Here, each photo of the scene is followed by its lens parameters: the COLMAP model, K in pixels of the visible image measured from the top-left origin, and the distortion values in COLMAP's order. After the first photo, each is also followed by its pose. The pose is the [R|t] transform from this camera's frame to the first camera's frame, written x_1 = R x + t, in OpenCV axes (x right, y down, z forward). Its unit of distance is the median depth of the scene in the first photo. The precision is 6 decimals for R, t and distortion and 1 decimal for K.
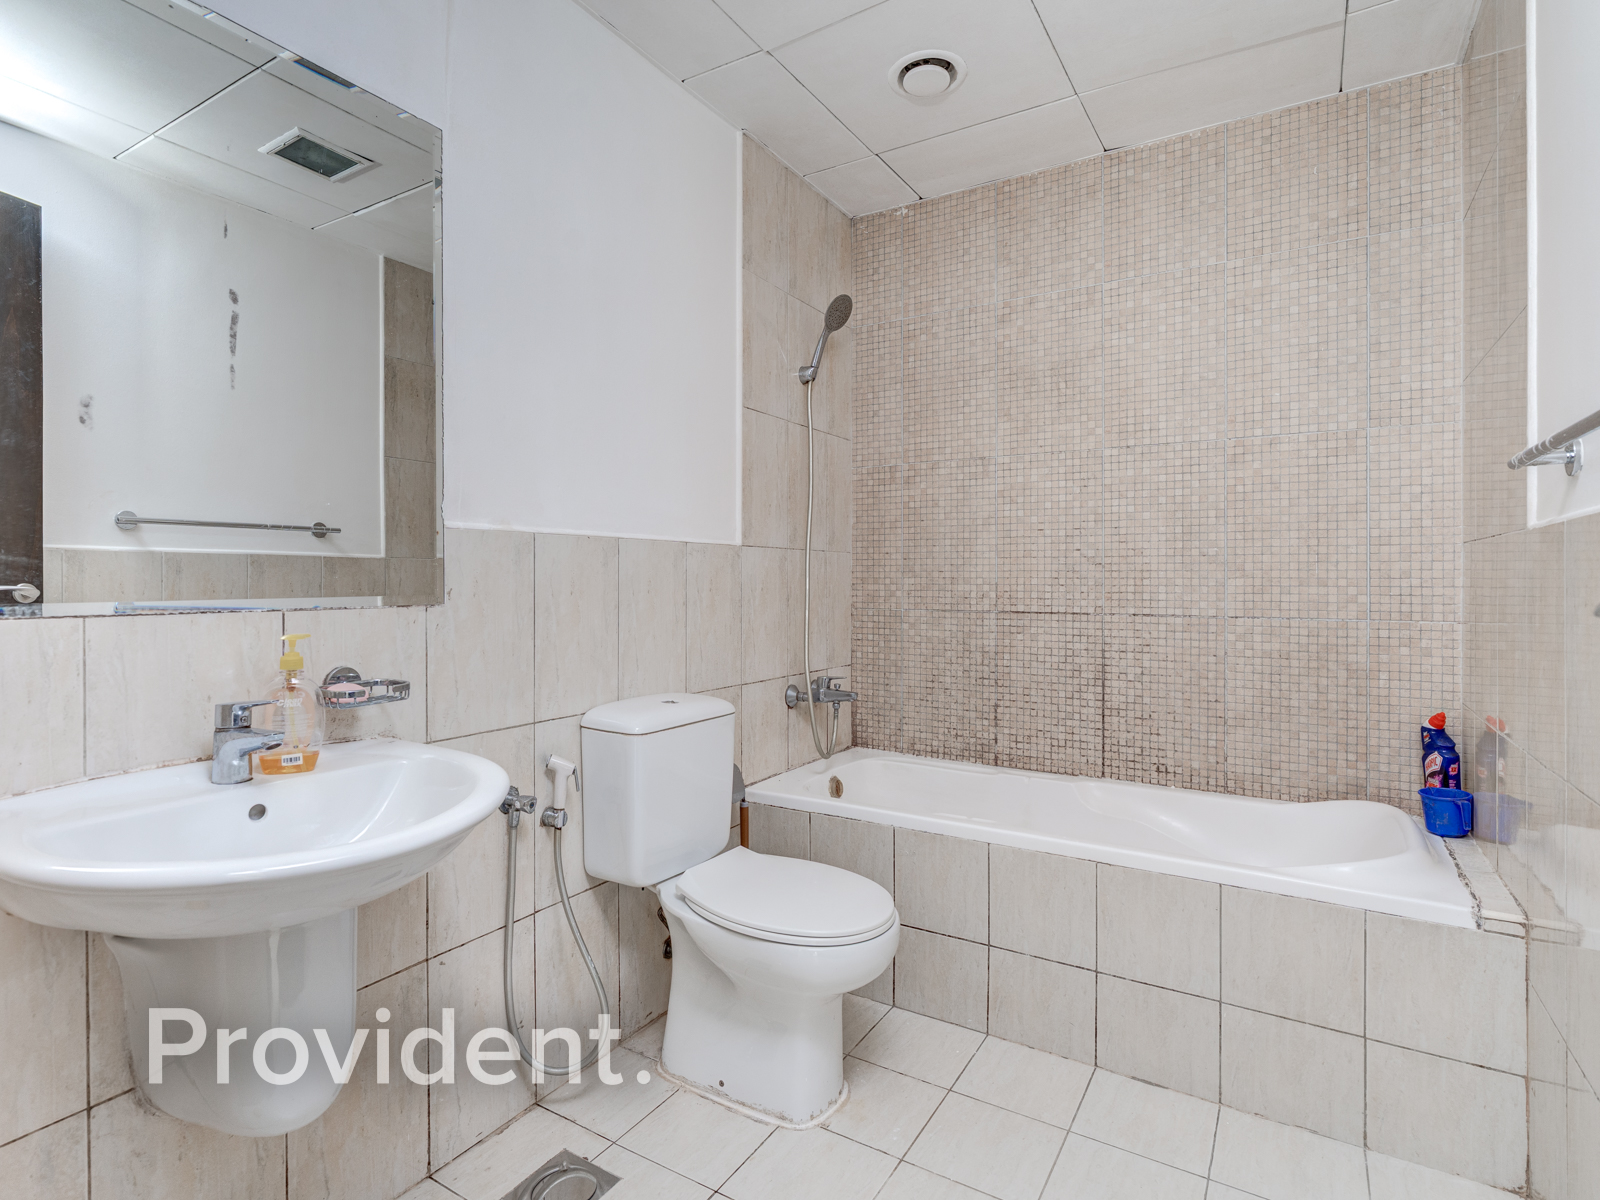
lens RADIAL K [[819.3, 0, 794.1], [0, 819.3, 602.6], [0, 0, 1]] dist [-0.006017, 0.001126]
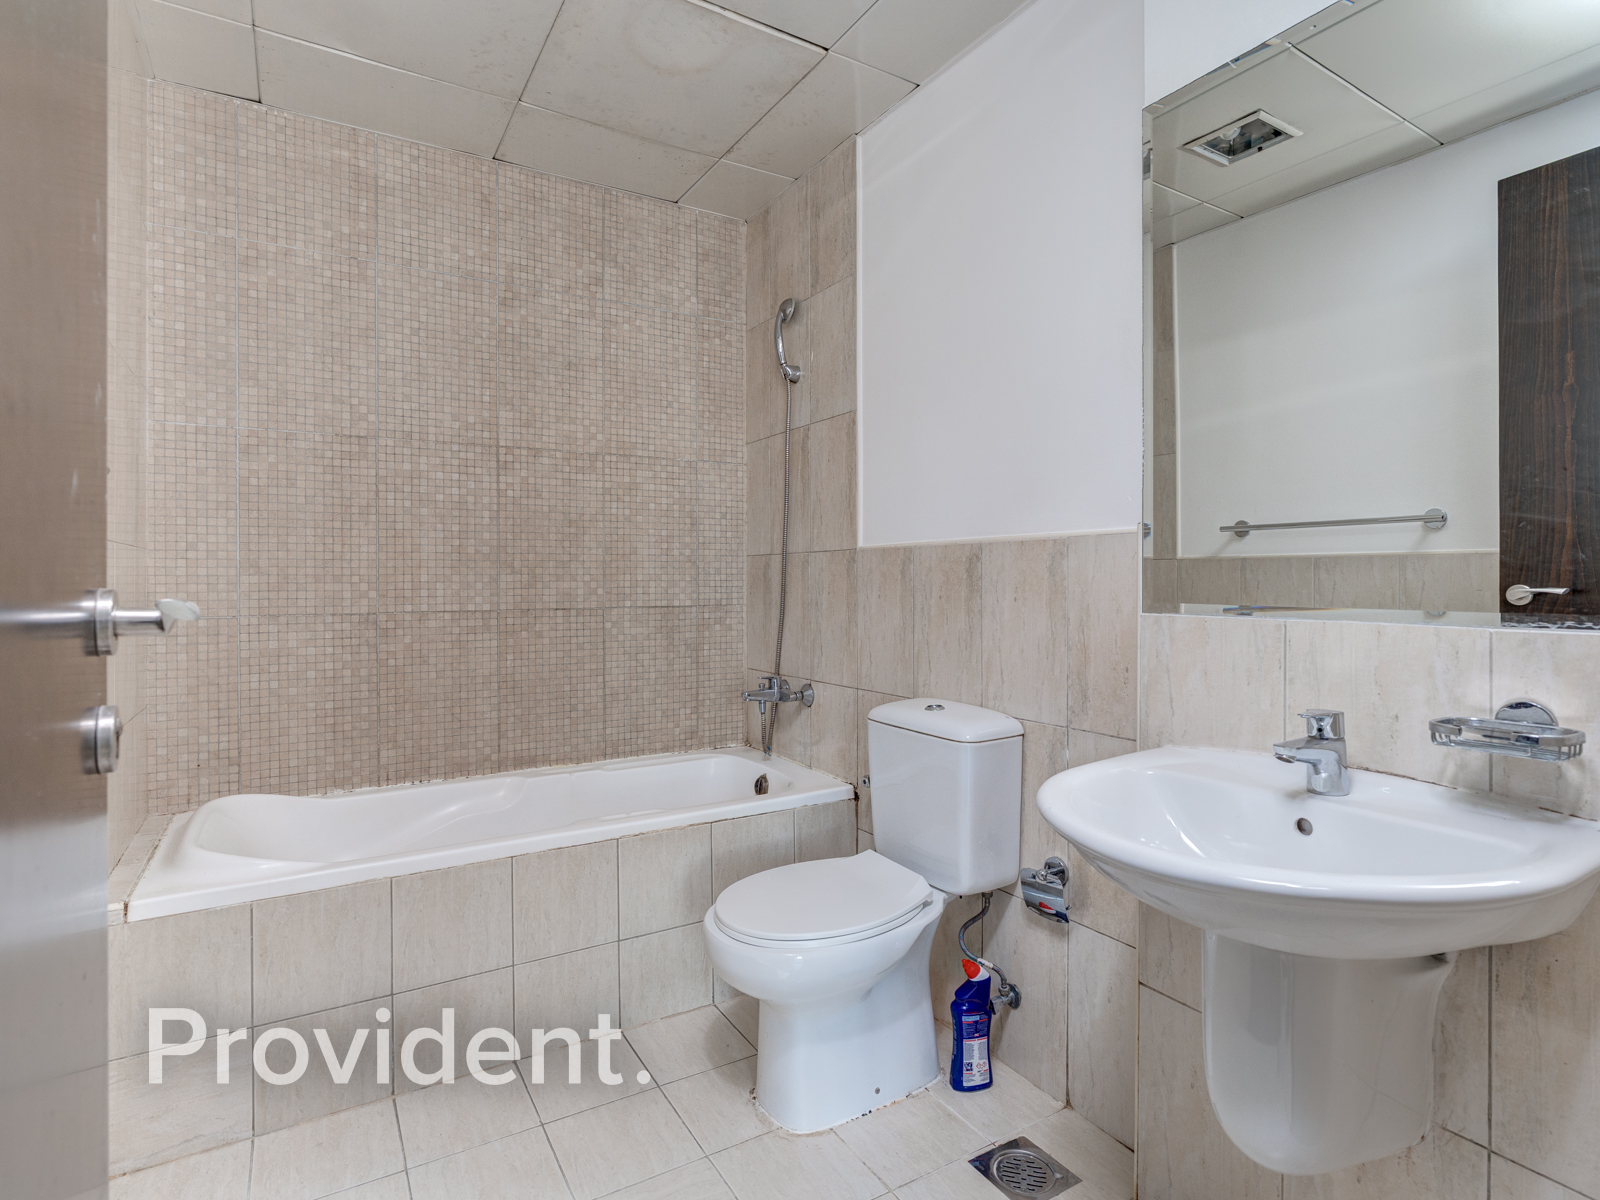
lens RADIAL K [[819.3, 0, 794.1], [0, 819.3, 602.6], [0, 0, 1]] dist [-0.006017, 0.001126]
pose [[0.451292, -0.031417, 0.891823, -0.415933], [0.028481, 0.999378, 0.020794, -0.007614], [-0.891922, 0.016016, 0.451906, 0.257620]]
